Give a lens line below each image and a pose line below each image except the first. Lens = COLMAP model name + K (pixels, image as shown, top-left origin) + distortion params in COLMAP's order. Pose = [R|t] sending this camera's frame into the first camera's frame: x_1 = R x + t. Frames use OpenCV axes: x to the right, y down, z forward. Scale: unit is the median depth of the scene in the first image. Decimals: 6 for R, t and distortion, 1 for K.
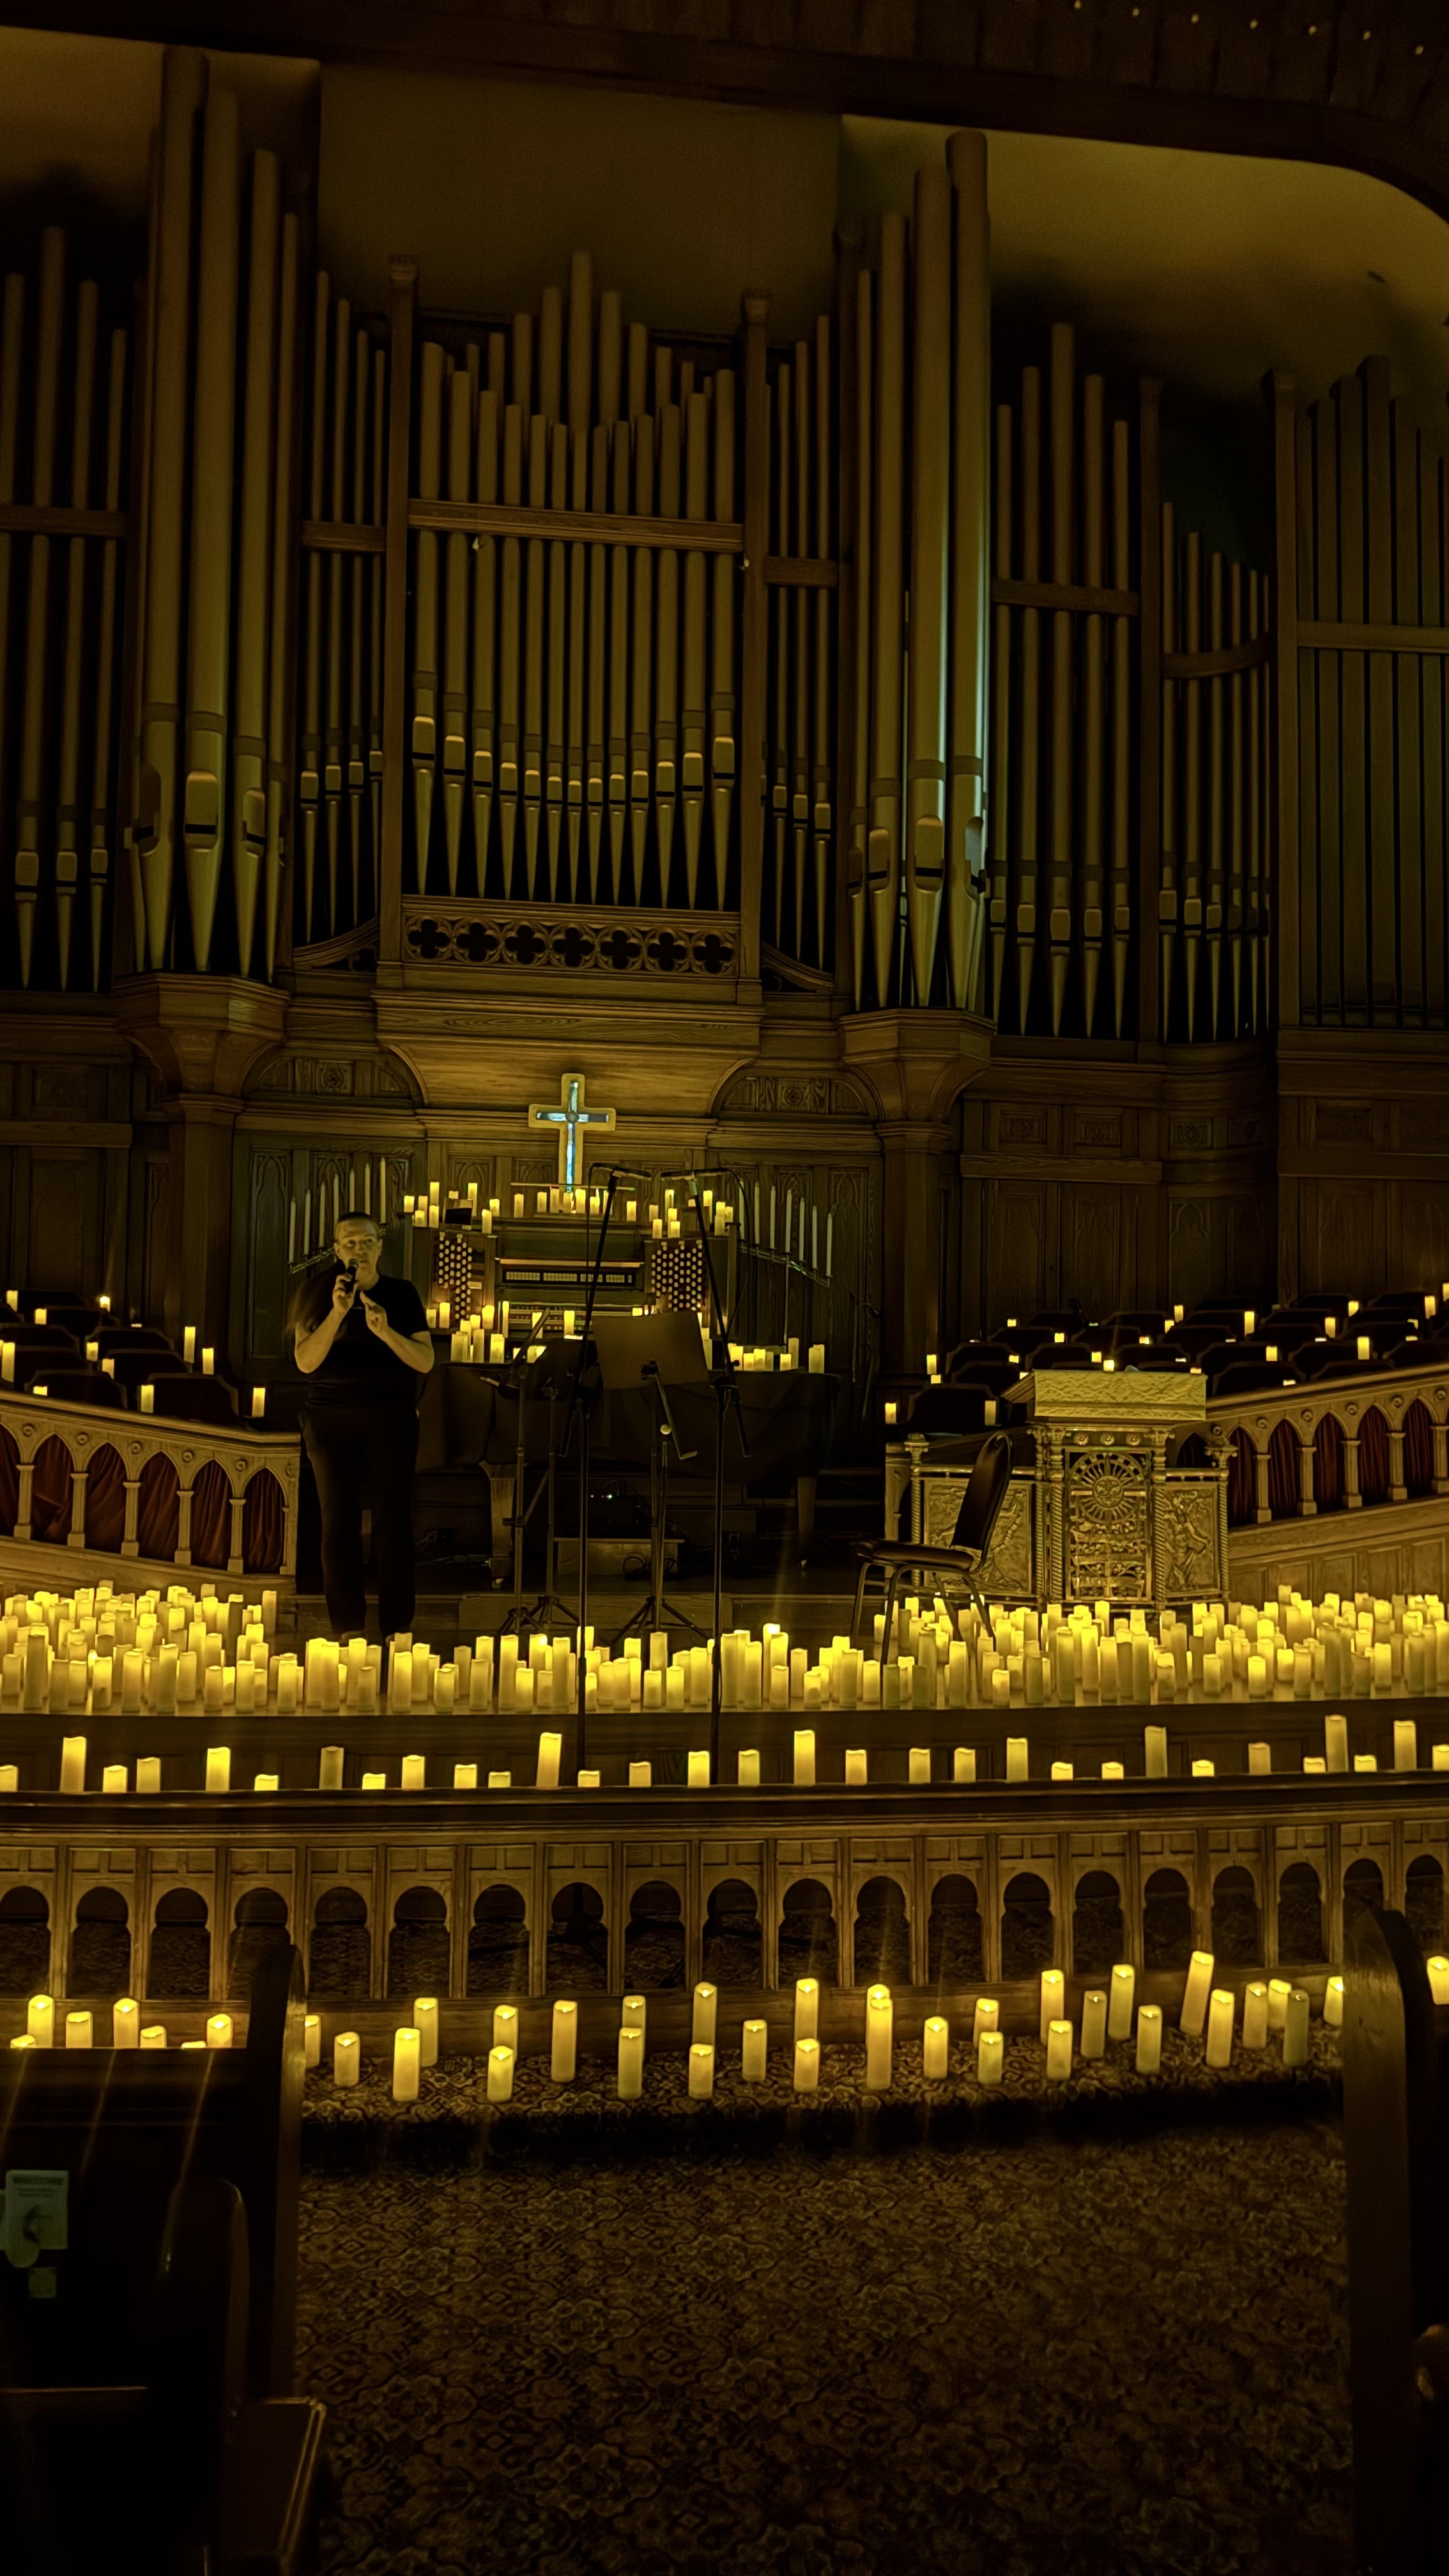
lens RADIAL K [[1837.4, 0, 724.5], [0, 1837.4, 1288.0], [0, 0, 1]] dist [0.125281, -0.245194]
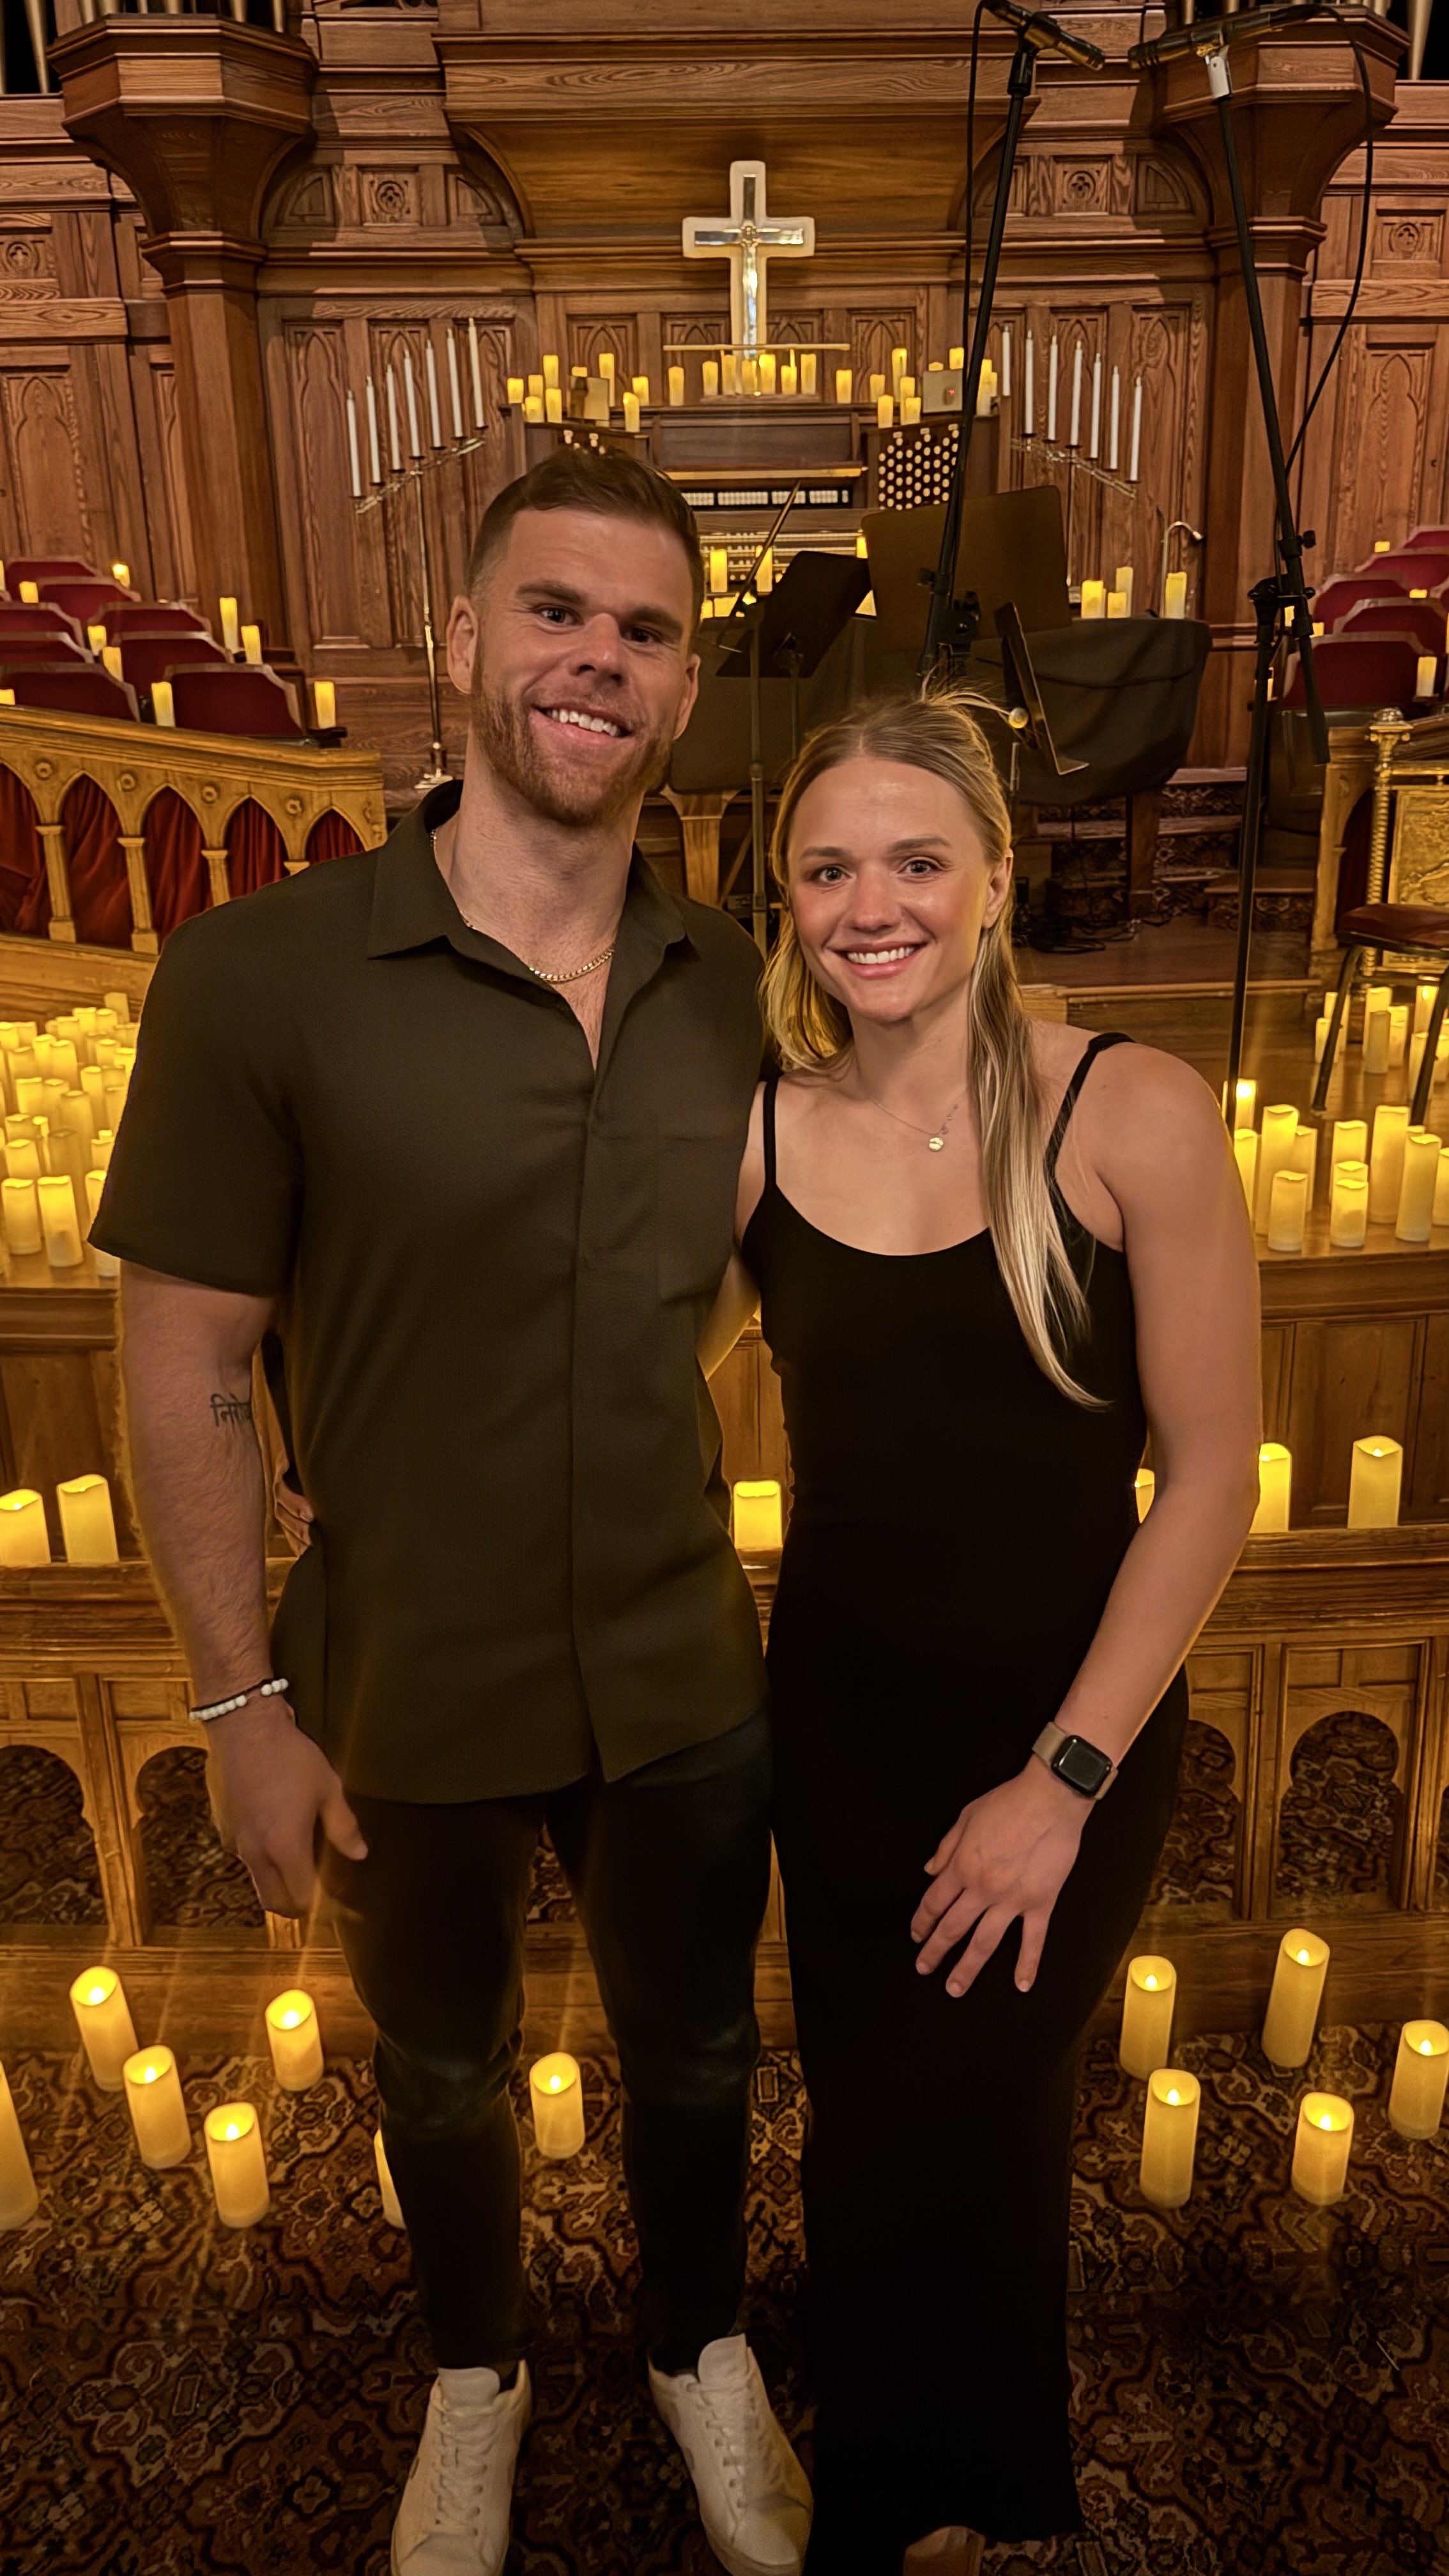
lens RADIAL K [[1837.4, 0, 724.5], [0, 1837.4, 1288.0], [0, 0, 1]] dist [0.125281, -0.245194]
pose [[0.996882, -0.016103, -0.077245, -0.045259], [0.042706, 0.933291, 0.356573, 0.019525], [0.066350, -0.358760, 0.931069, 0.239800]]
